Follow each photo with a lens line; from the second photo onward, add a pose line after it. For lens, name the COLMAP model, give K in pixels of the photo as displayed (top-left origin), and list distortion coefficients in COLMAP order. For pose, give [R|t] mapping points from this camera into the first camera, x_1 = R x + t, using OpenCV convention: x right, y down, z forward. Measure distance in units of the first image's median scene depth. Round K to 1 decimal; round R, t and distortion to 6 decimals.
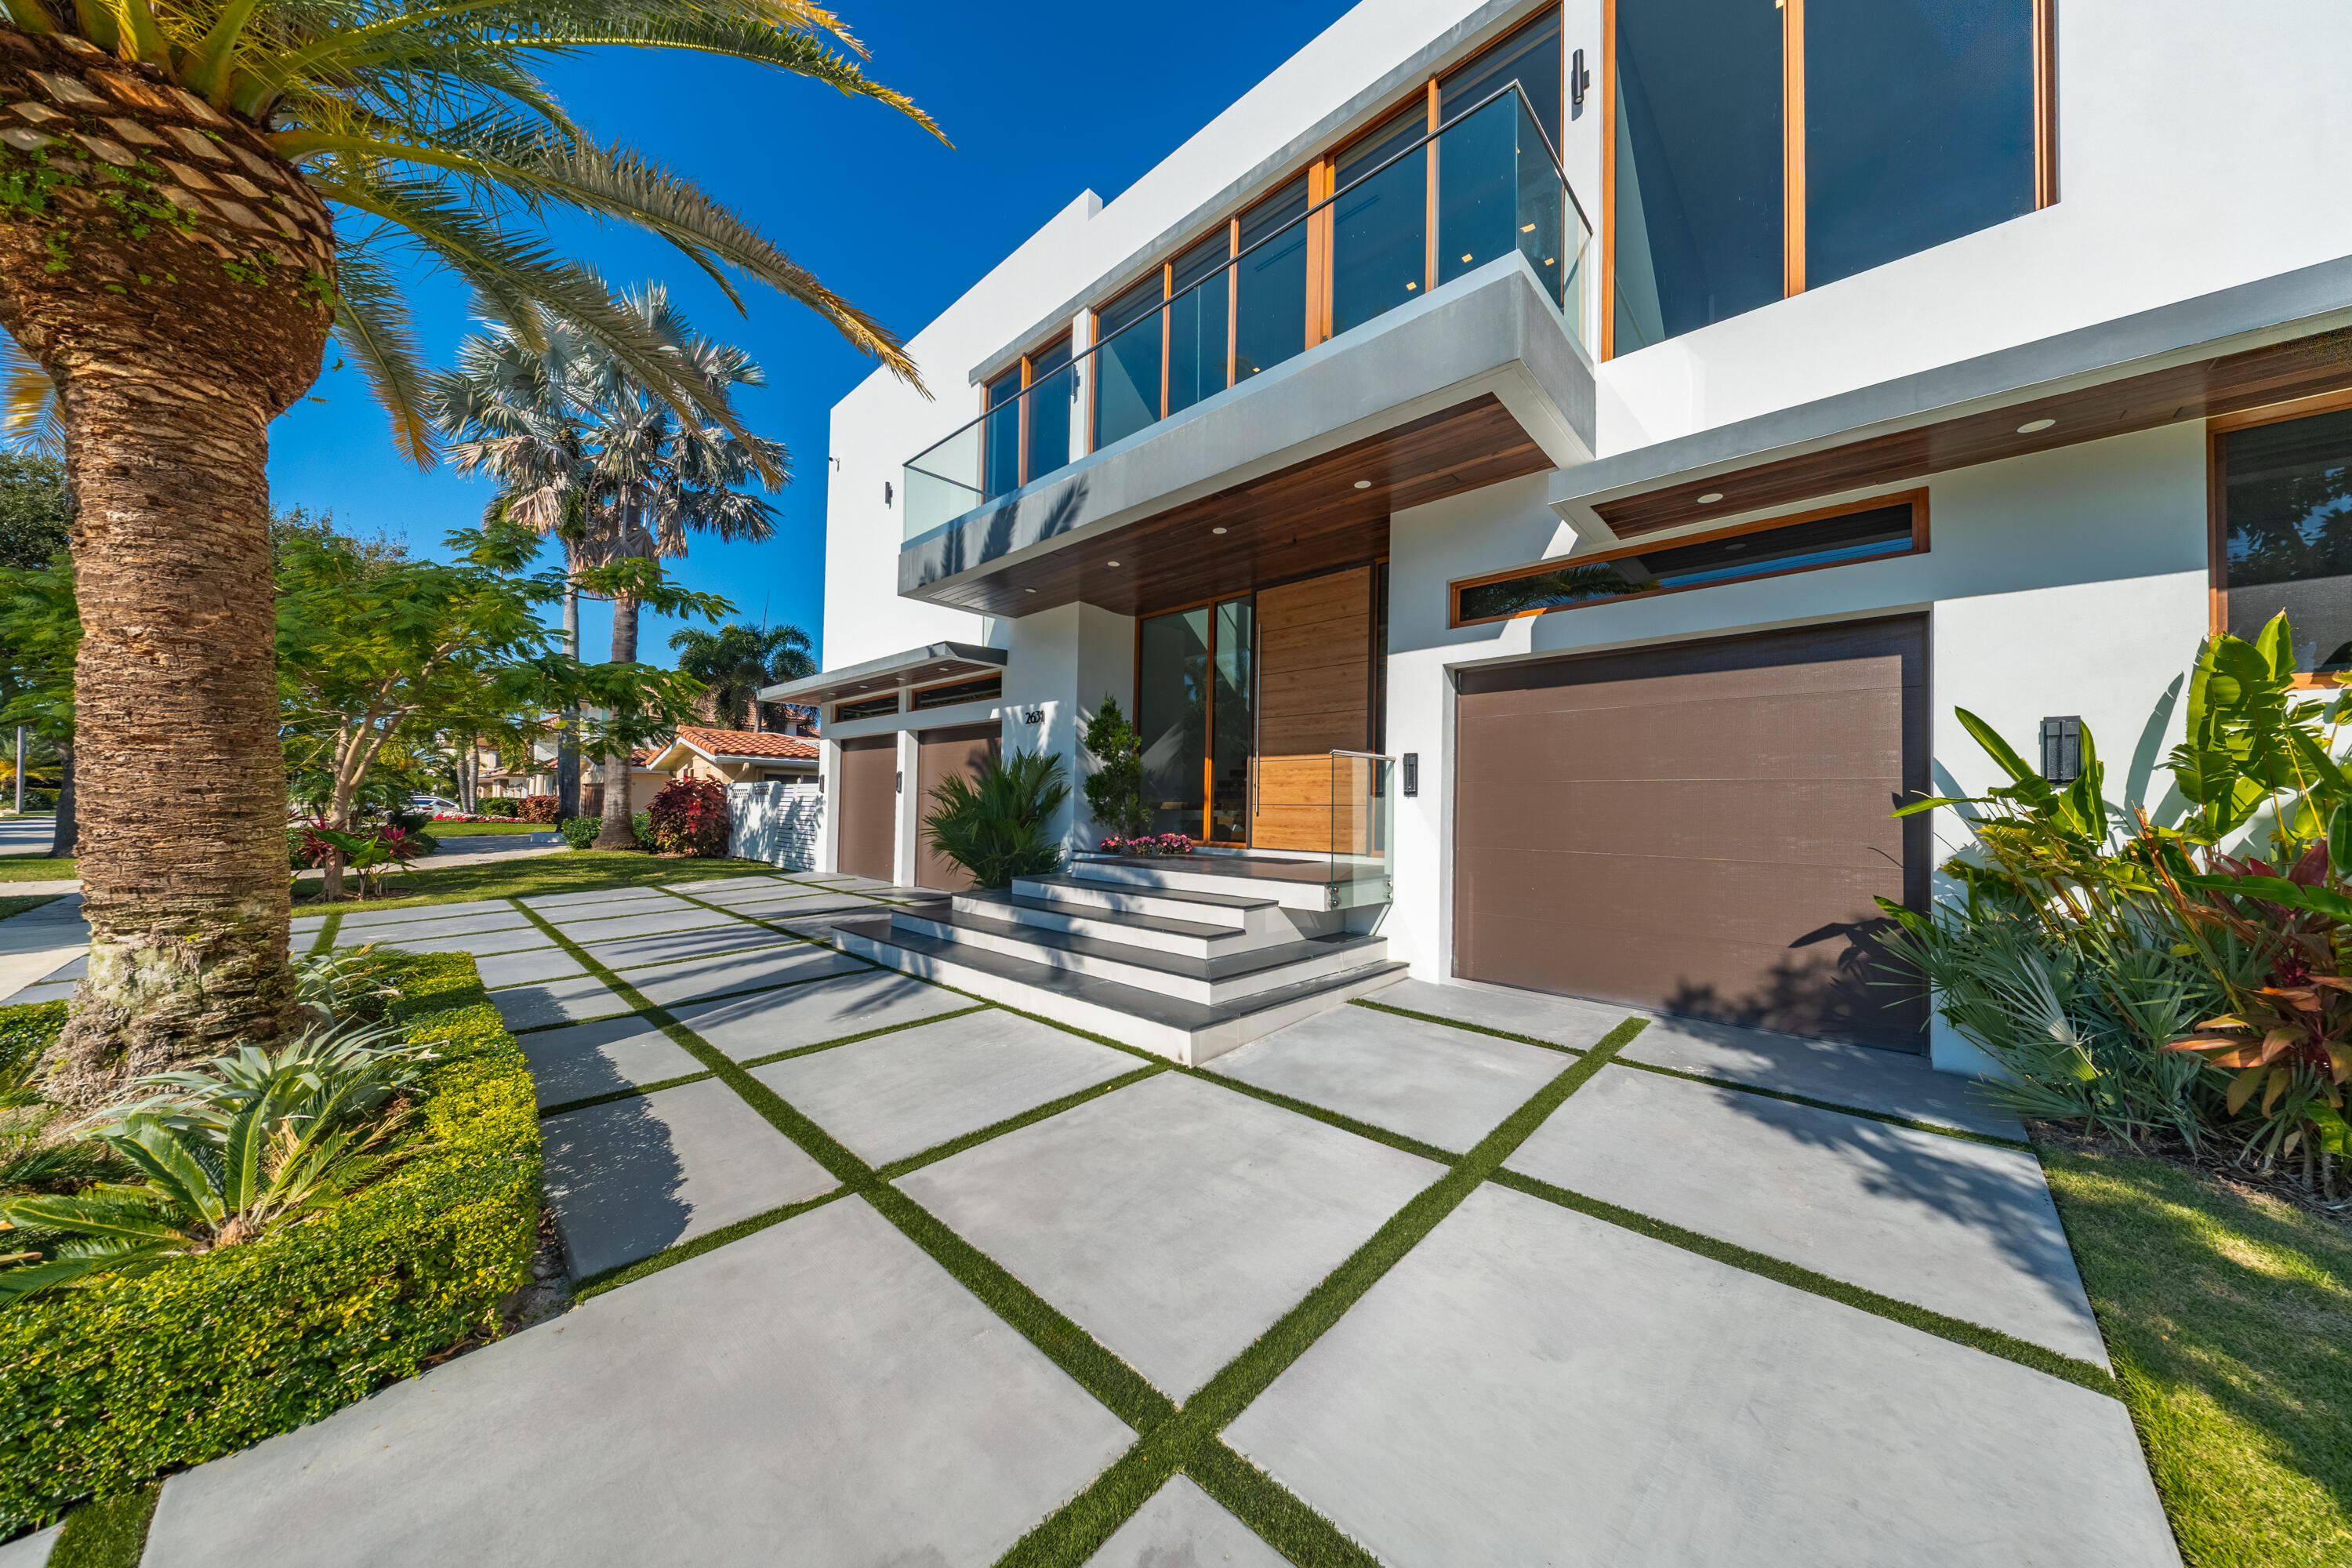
lens RADIAL K [[728.4, 0, 1176.0], [0, 728.4, 784.0], [0, 0, 1]] dist [-0.000719, -0.000054]
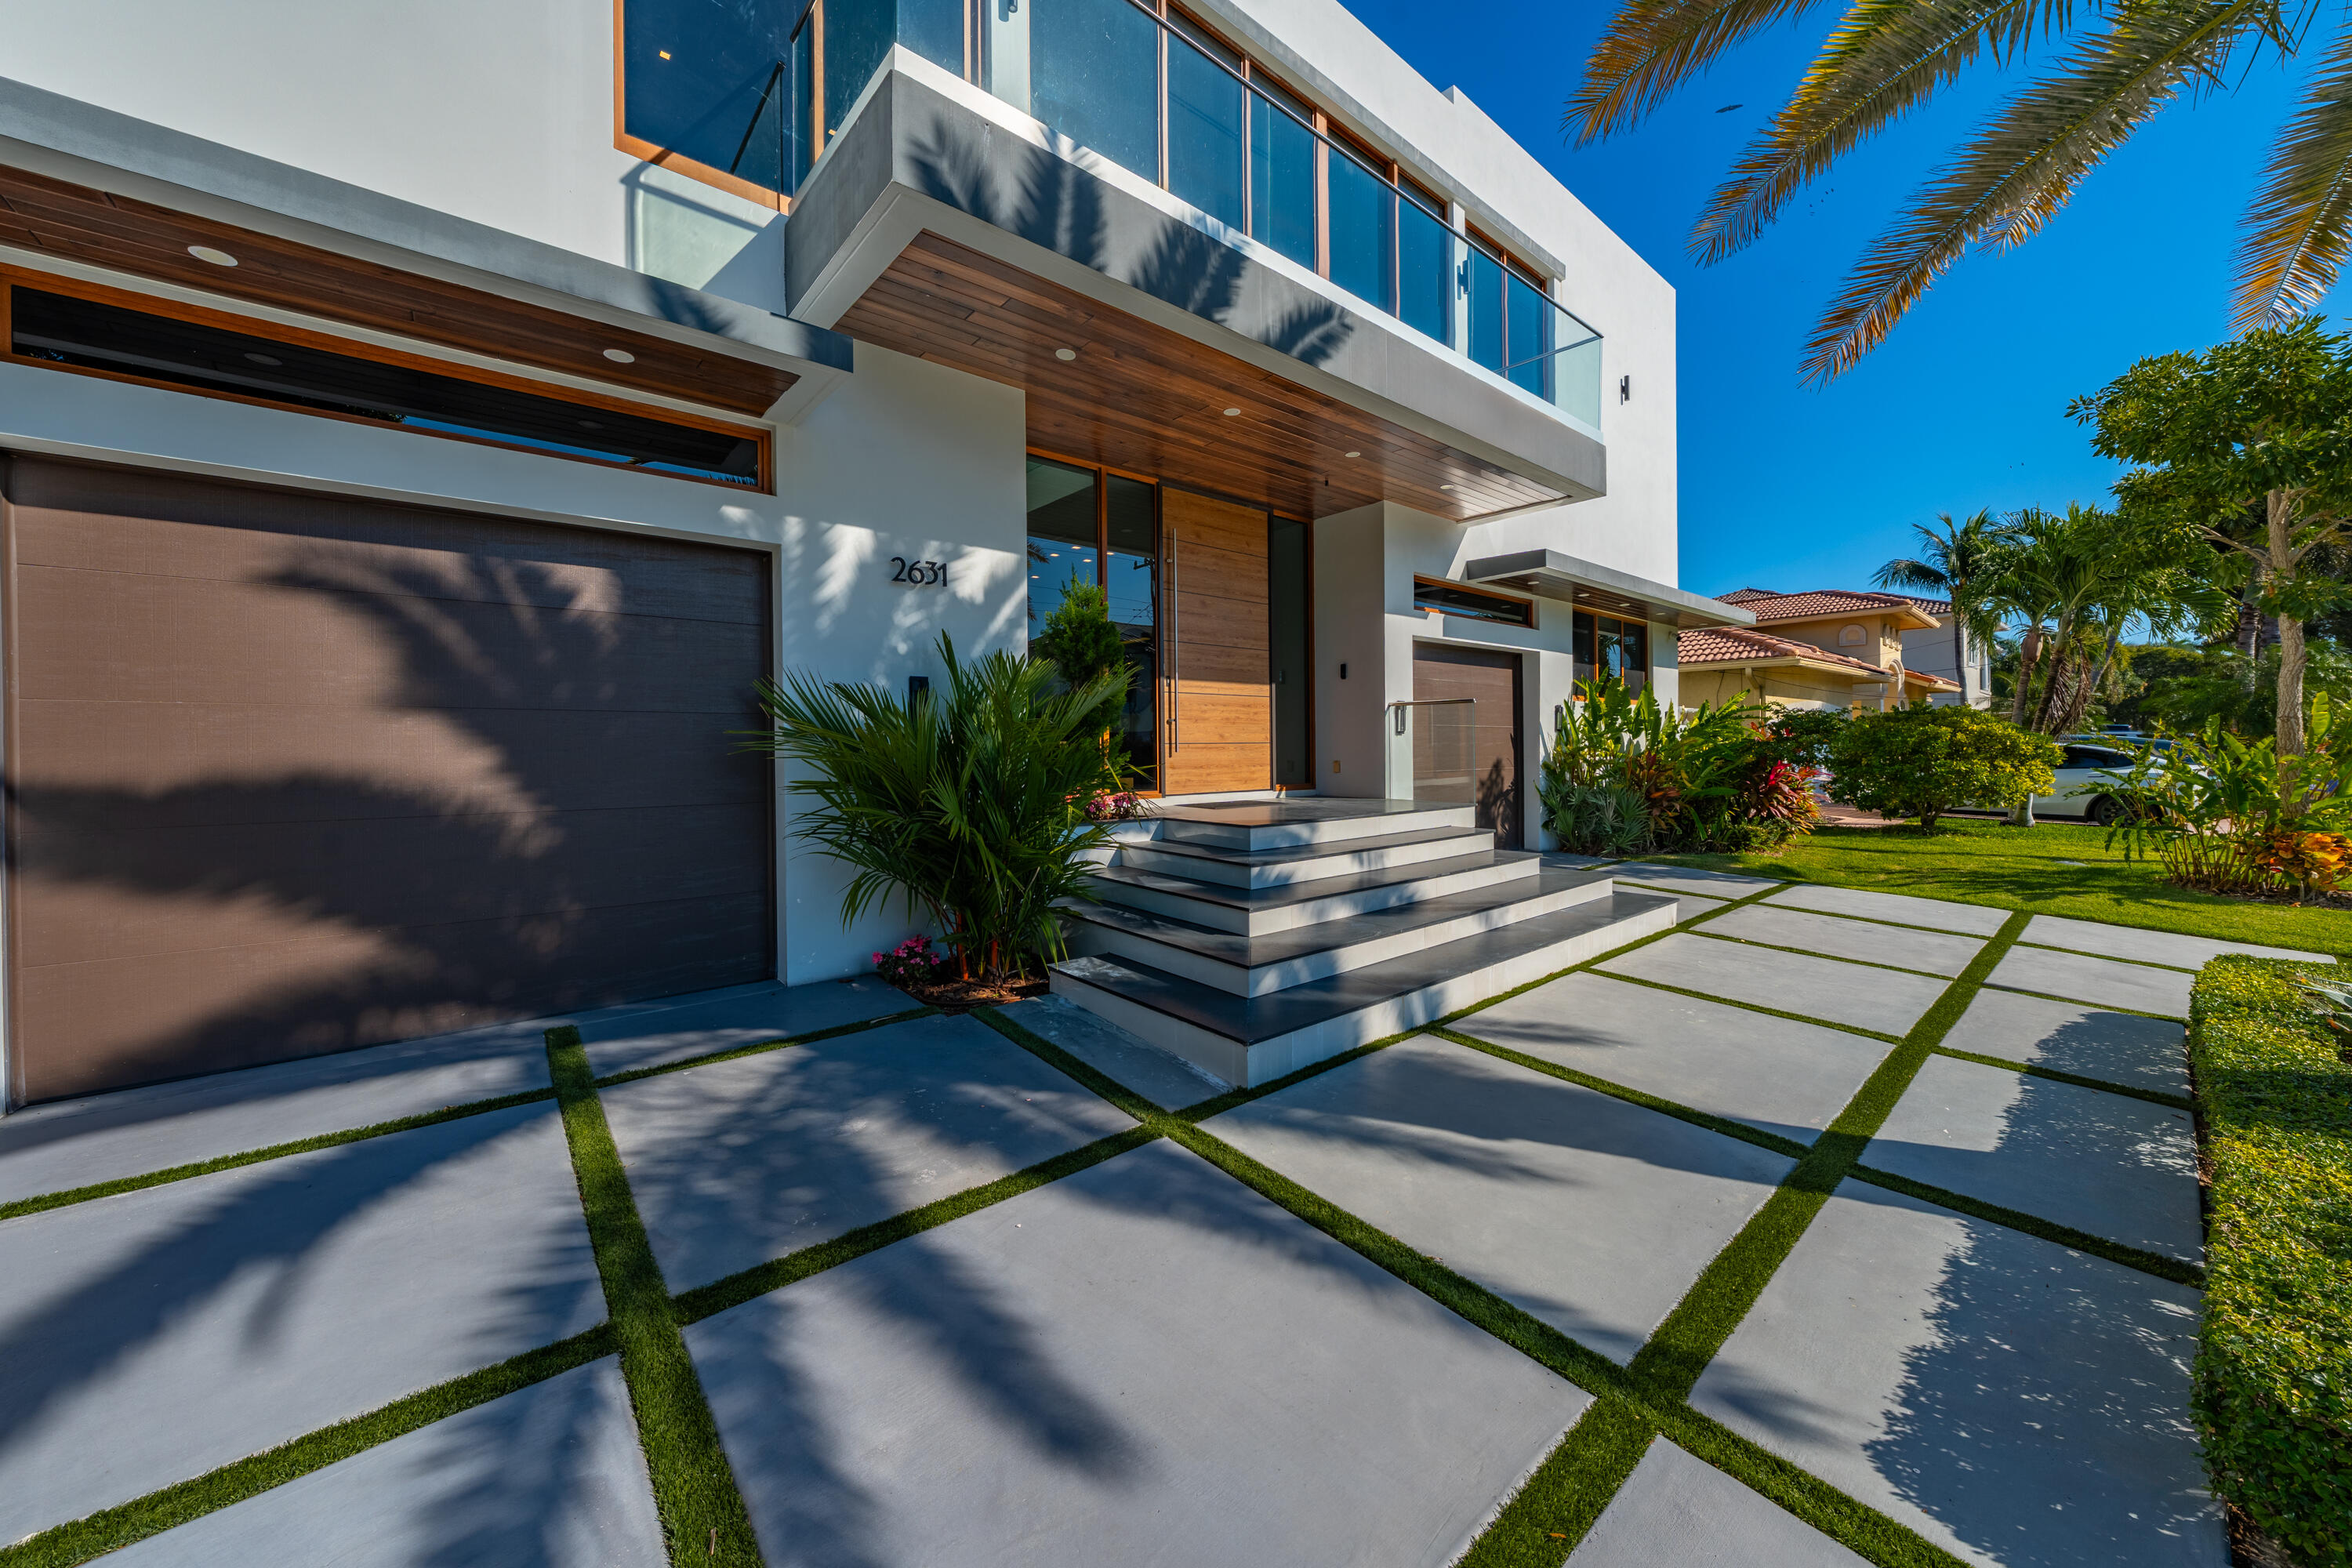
lens RADIAL K [[845.8, 0, 1221.3], [0, 845.8, 749.2], [0, 0, 1]] dist [0.018362, -0.000016]
pose [[0.106520, -0.029579, 0.993870, -0.891045], [-0.033986, 0.998865, 0.033371, 0.000776], [-0.993730, -0.037332, 0.105394, 0.887012]]
